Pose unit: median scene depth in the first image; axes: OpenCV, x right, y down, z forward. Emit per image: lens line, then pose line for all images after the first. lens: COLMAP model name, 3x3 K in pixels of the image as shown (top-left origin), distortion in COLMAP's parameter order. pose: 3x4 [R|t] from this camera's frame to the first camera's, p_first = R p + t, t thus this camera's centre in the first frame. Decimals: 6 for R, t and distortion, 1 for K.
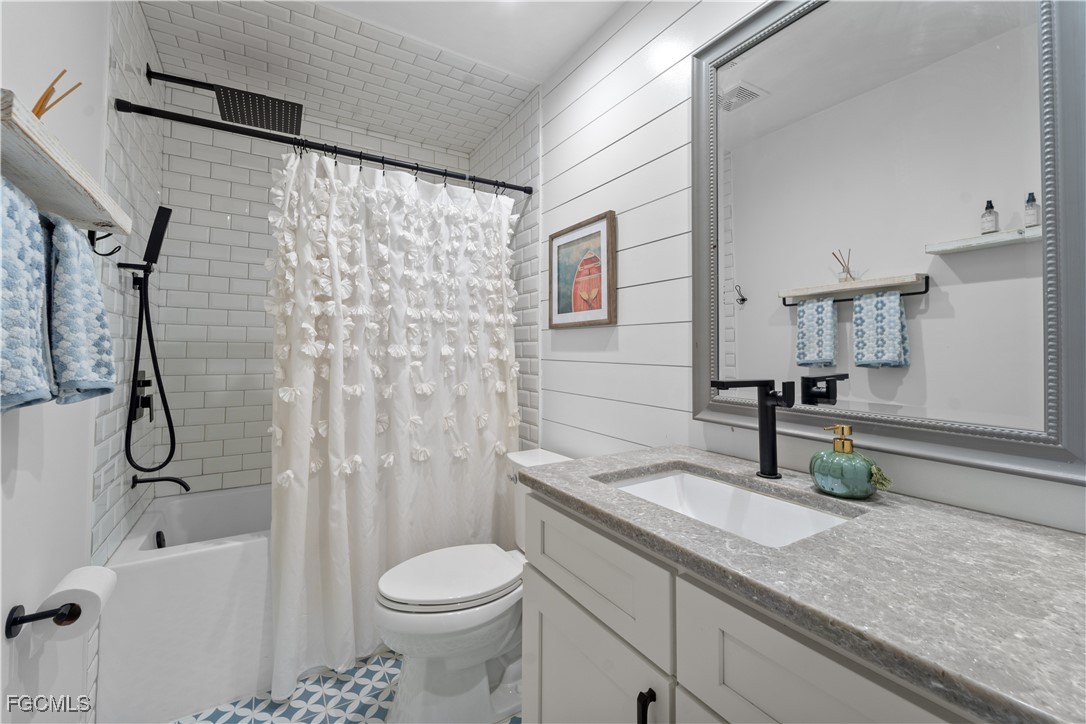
lens RADIAL K [[443.5, 0, 539.1], [0, 443.5, 331.8], [0, 0, 1]] dist [0.003492, -0.002268]
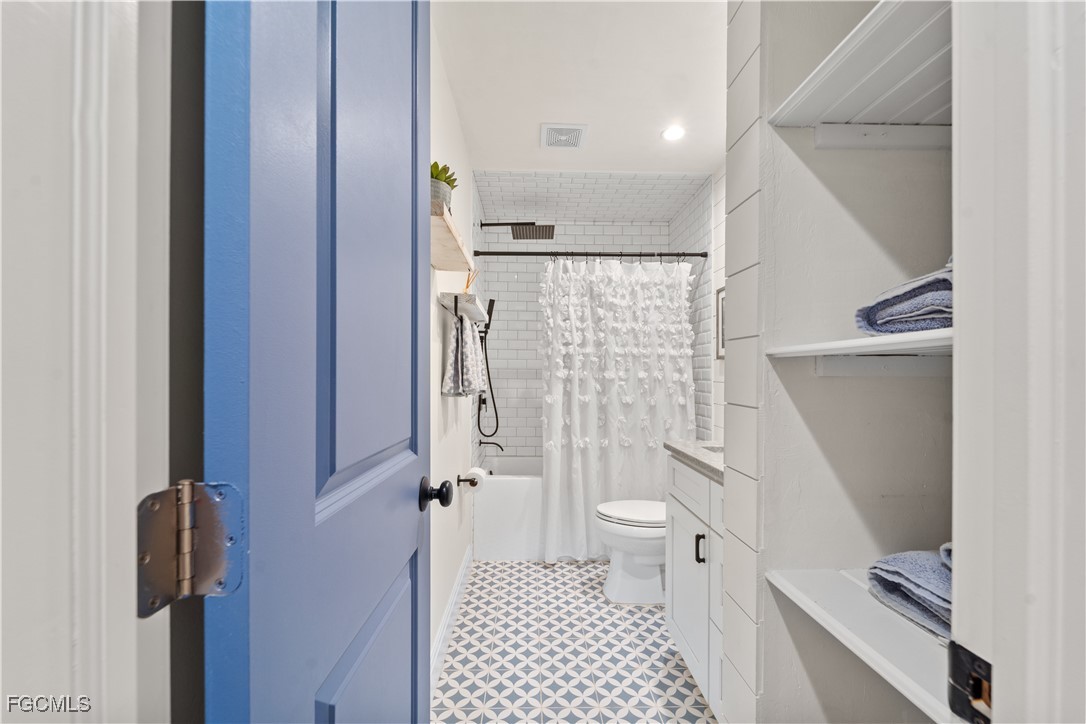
lens RADIAL K [[443.5, 0, 542.3], [0, 443.5, 367.9], [0, 0, 1]] dist [0.003492, -0.002268]
pose [[0.866295, -0.003512, -0.499520, 0.272868], [0.016953, 0.999606, 0.022375, -0.022023], [0.499245, -0.027852, 0.866013, -0.508416]]
